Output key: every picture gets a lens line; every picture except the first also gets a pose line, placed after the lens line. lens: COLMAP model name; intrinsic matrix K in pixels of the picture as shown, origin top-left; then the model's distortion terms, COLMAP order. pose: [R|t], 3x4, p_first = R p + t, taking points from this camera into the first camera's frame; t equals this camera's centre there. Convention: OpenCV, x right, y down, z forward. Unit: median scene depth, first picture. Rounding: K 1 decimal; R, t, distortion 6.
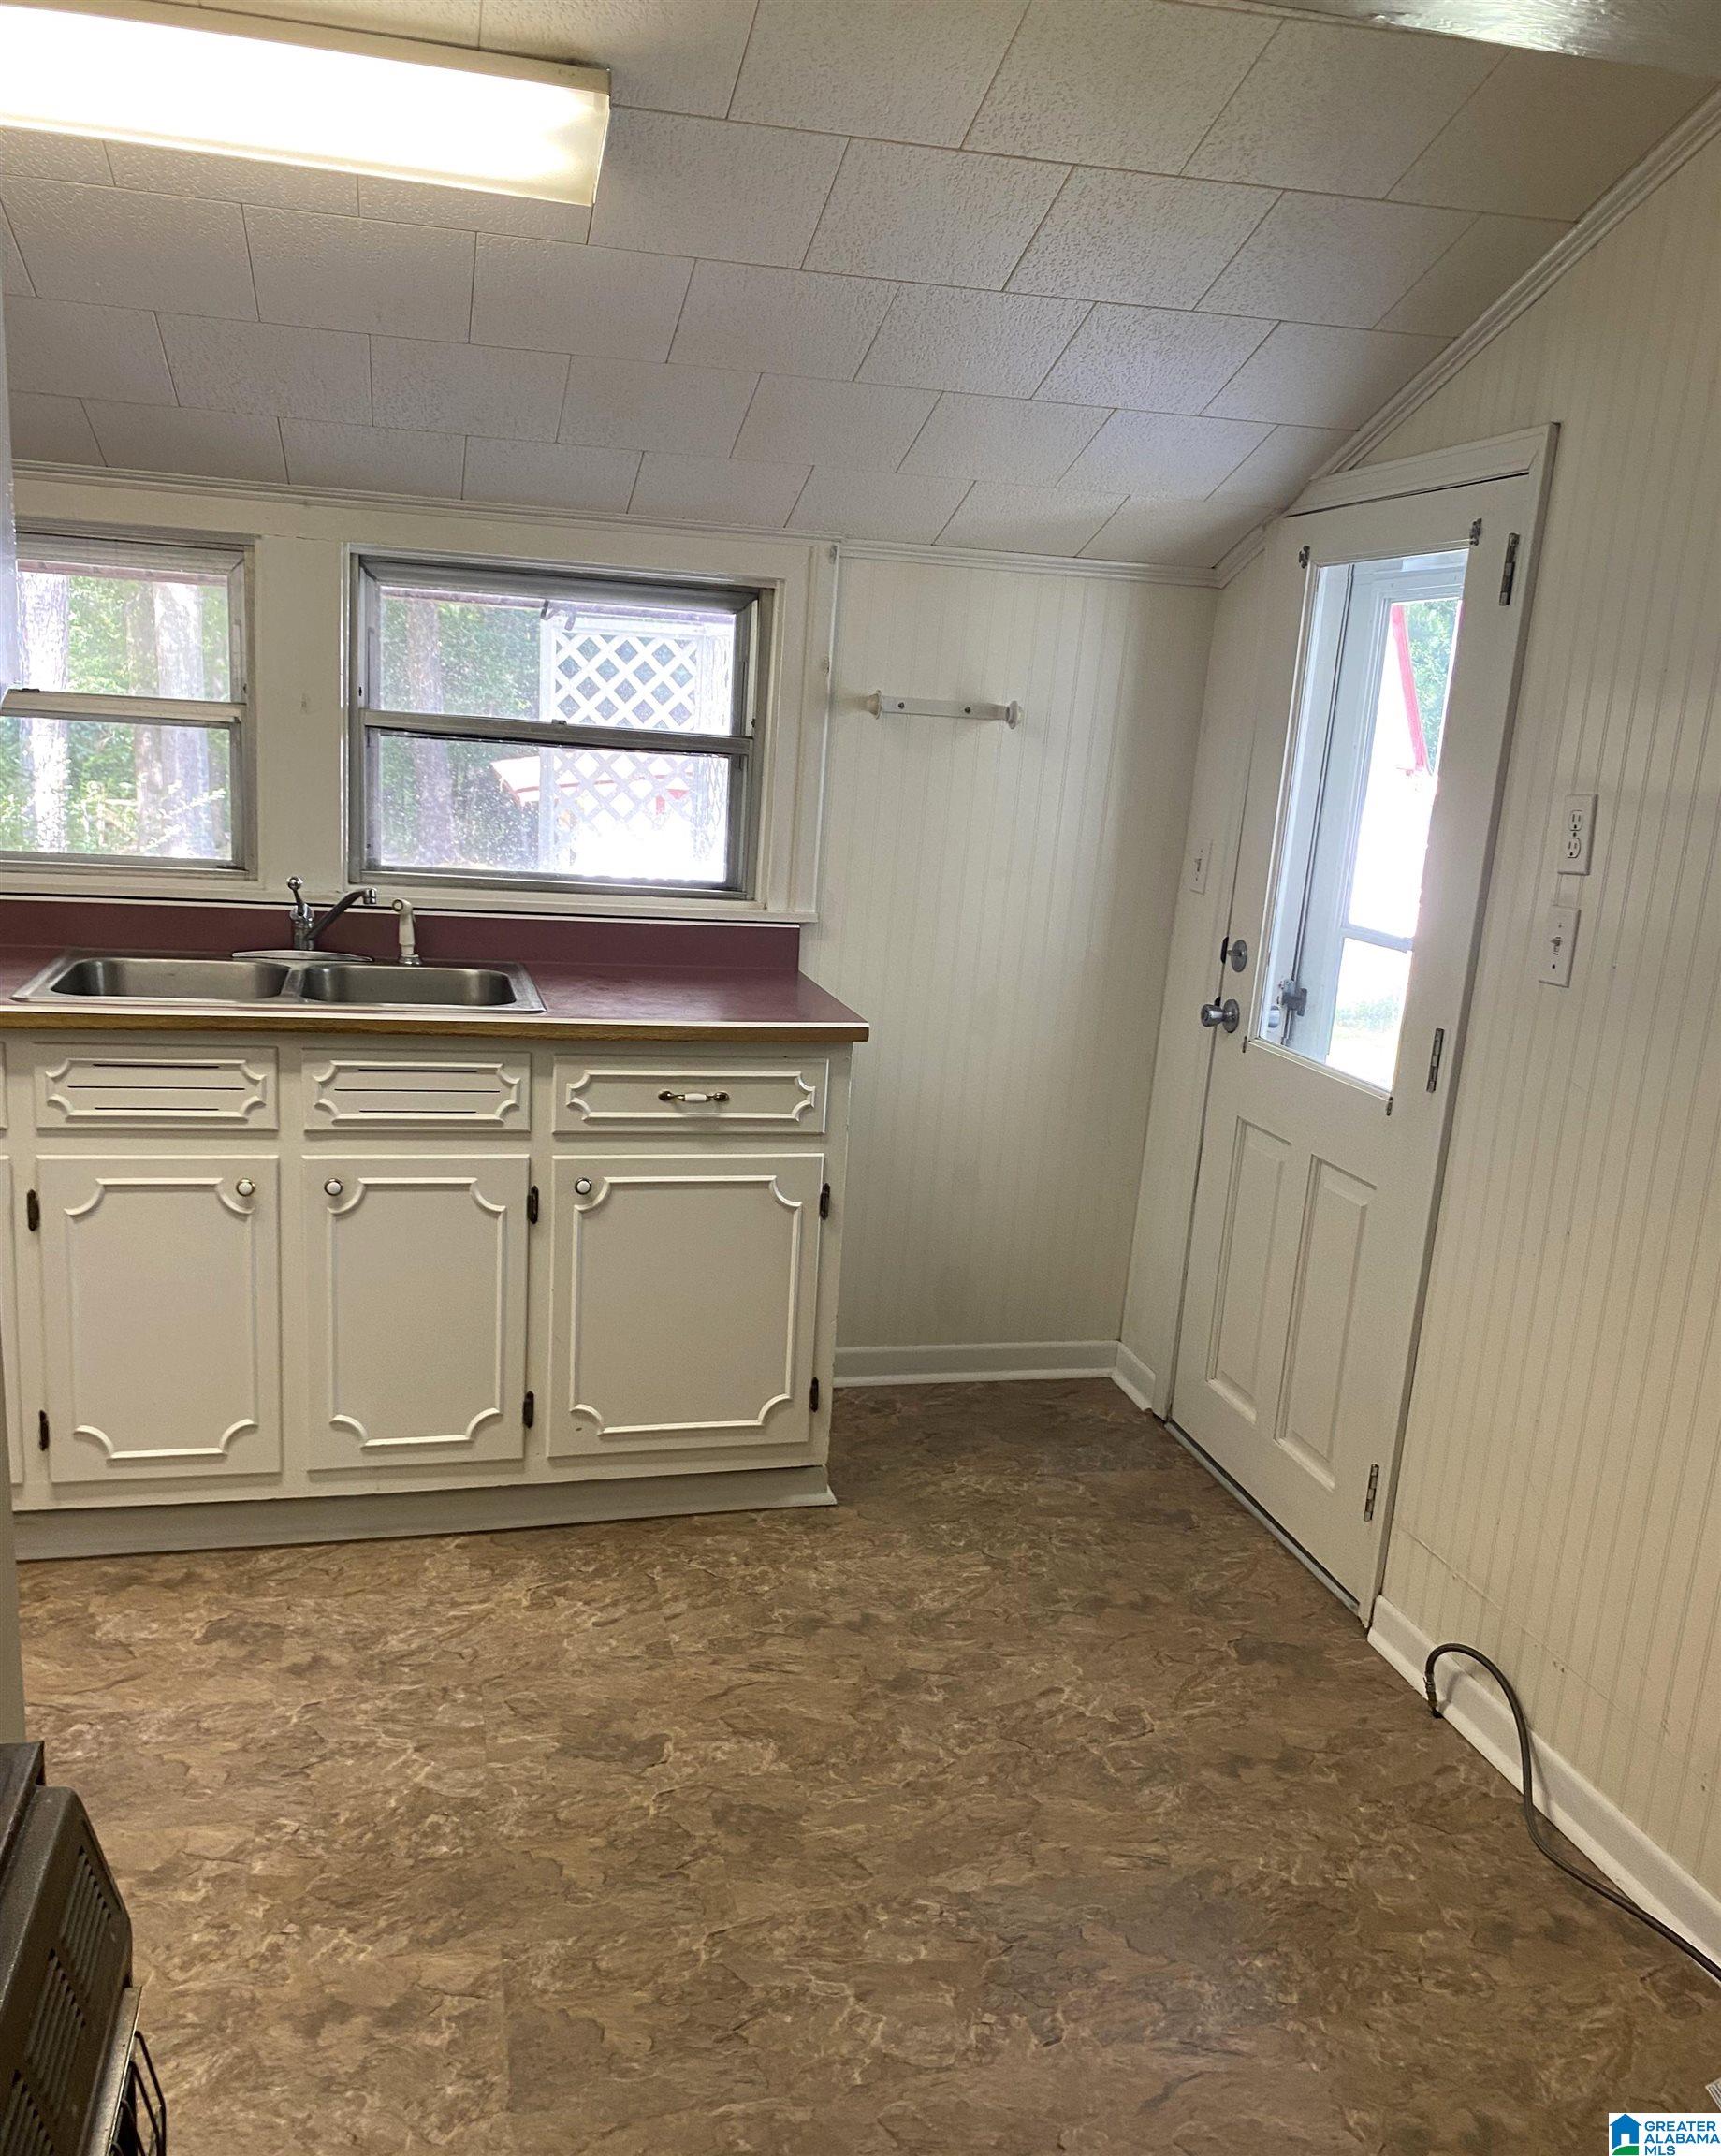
lens RADIAL K [[1713.8, 0, 856.8], [0, 1713.8, 1139.0], [0, 0, 1]] dist [0.112945, -0.140866]
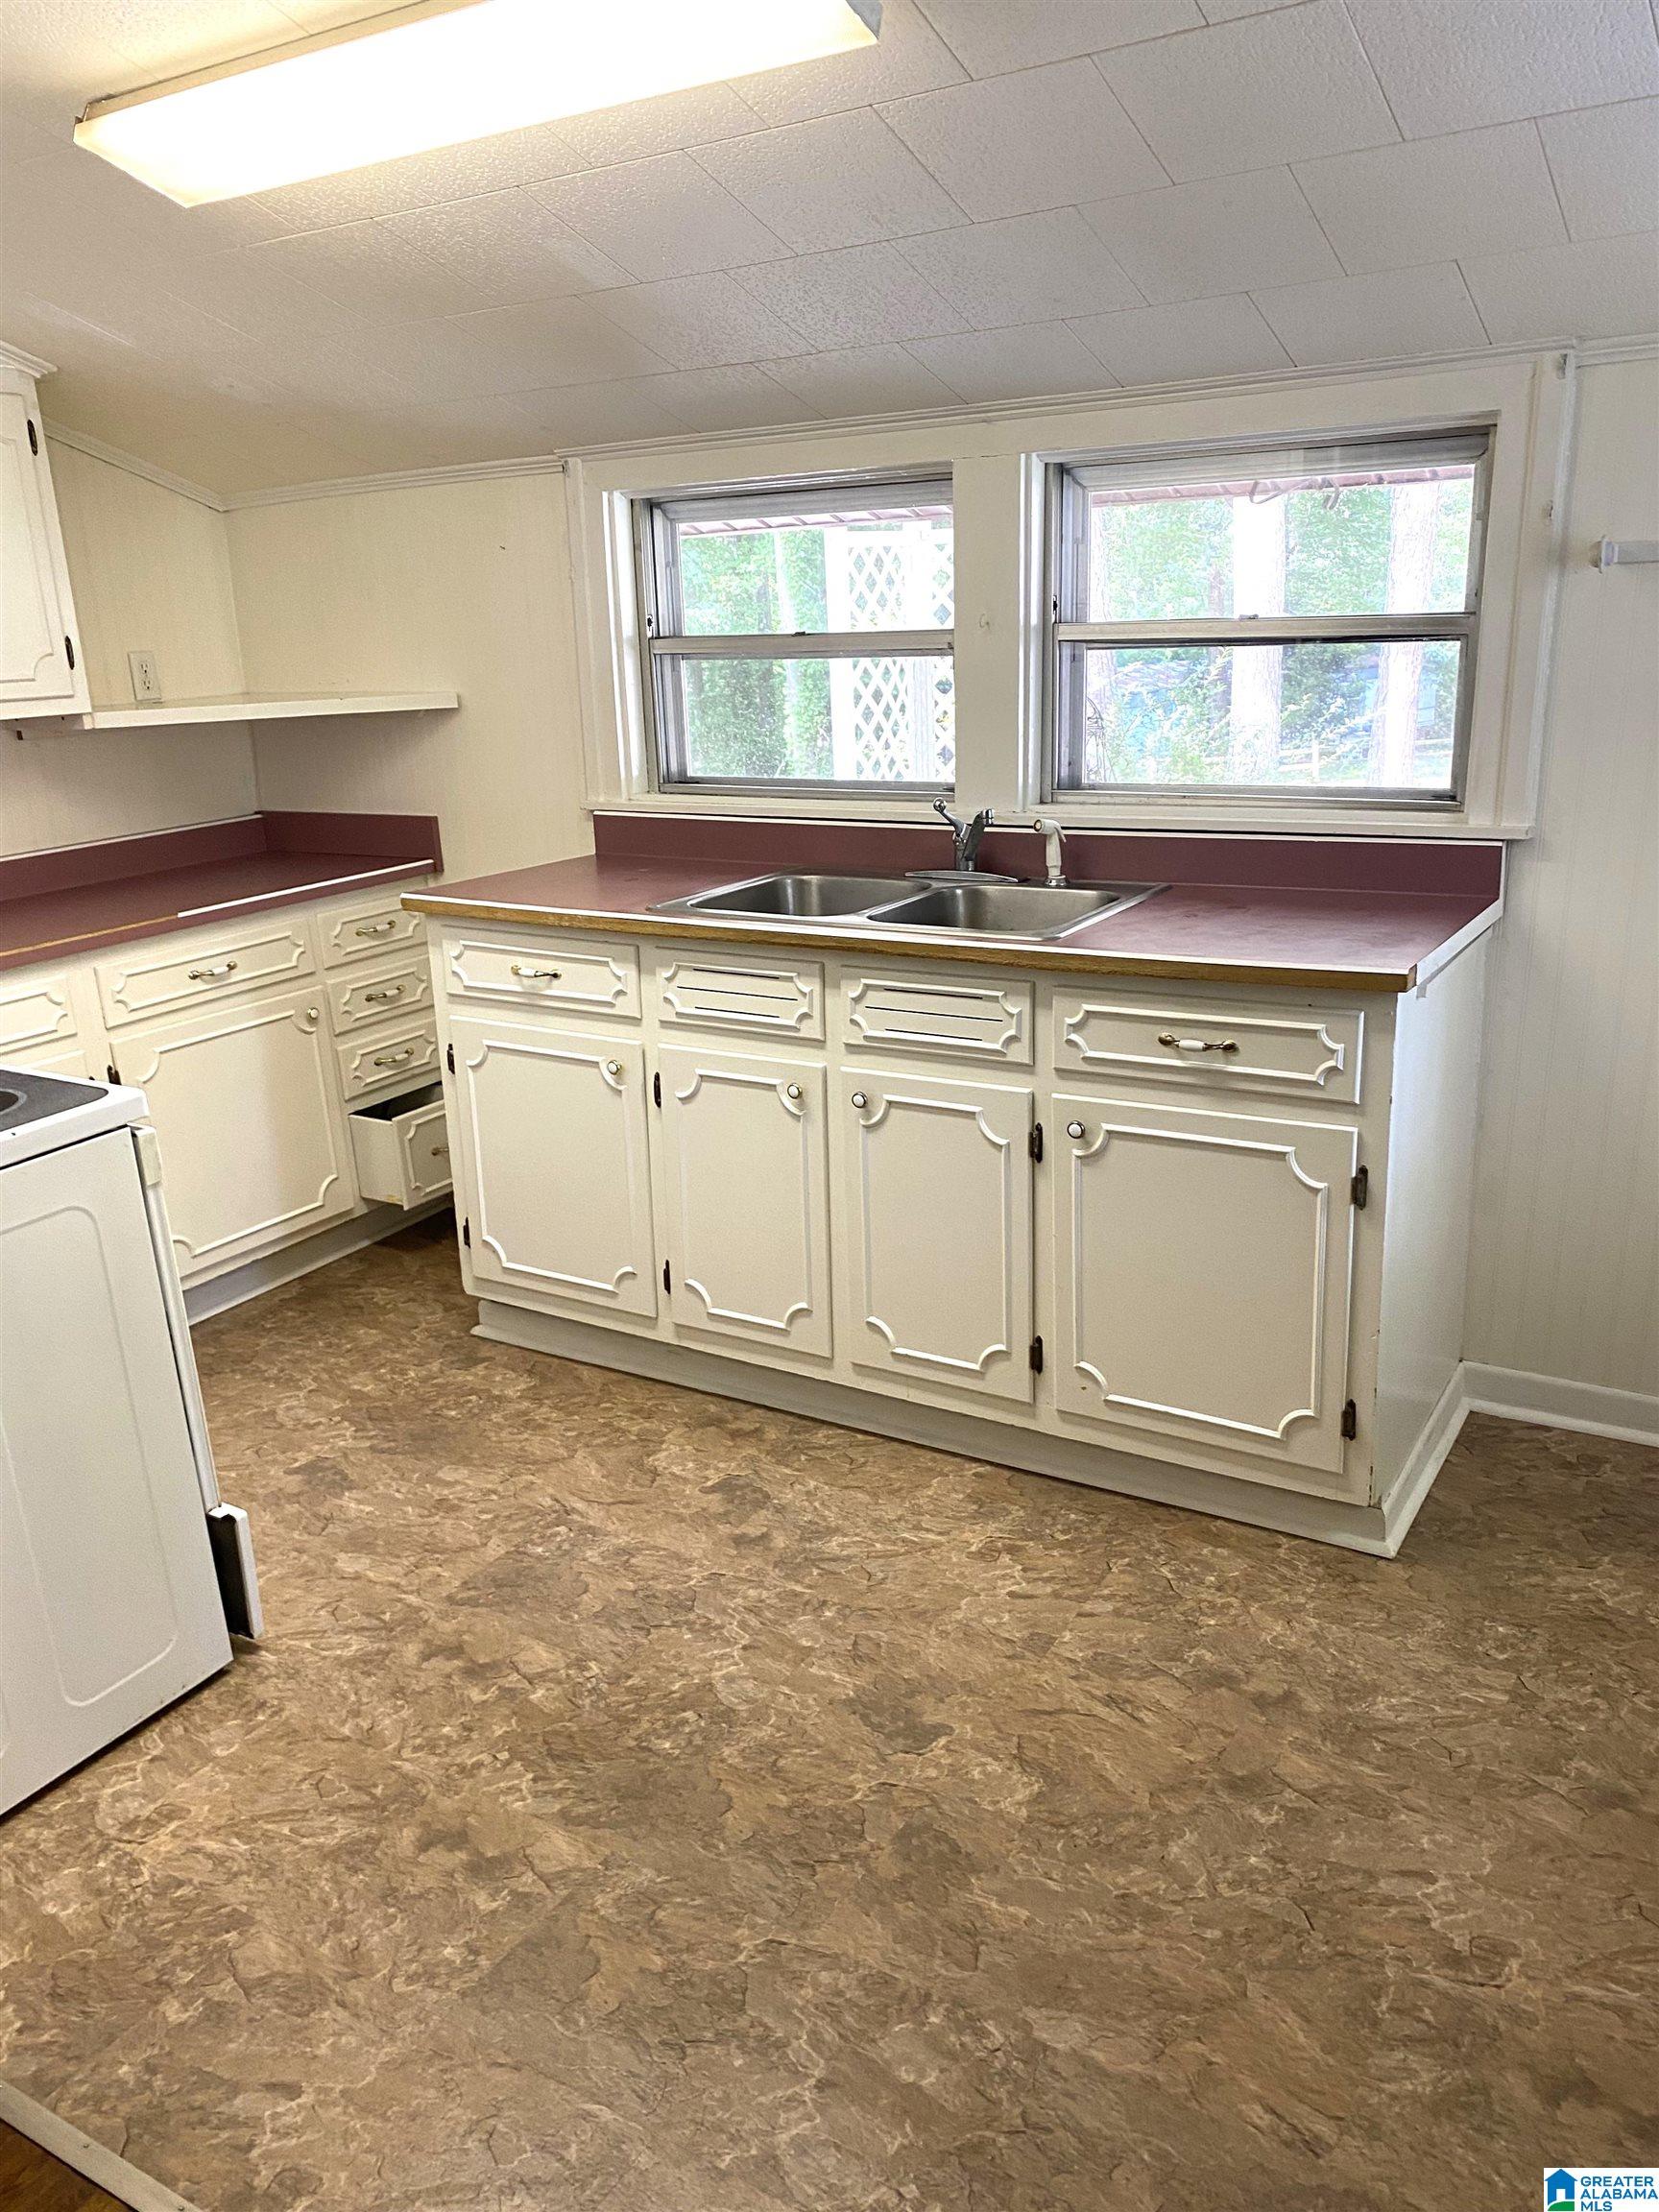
lens RADIAL K [[1658.9, 0, 868.0], [0, 1658.9, 1096.2], [0, 0, 1]] dist [0.041410, -0.038877]
pose [[0.700241, 0.112038, -0.705061, 0.395794], [-0.088069, 0.993622, 0.070425, -0.044104], [0.708454, 0.012780, 0.705641, 0.298345]]
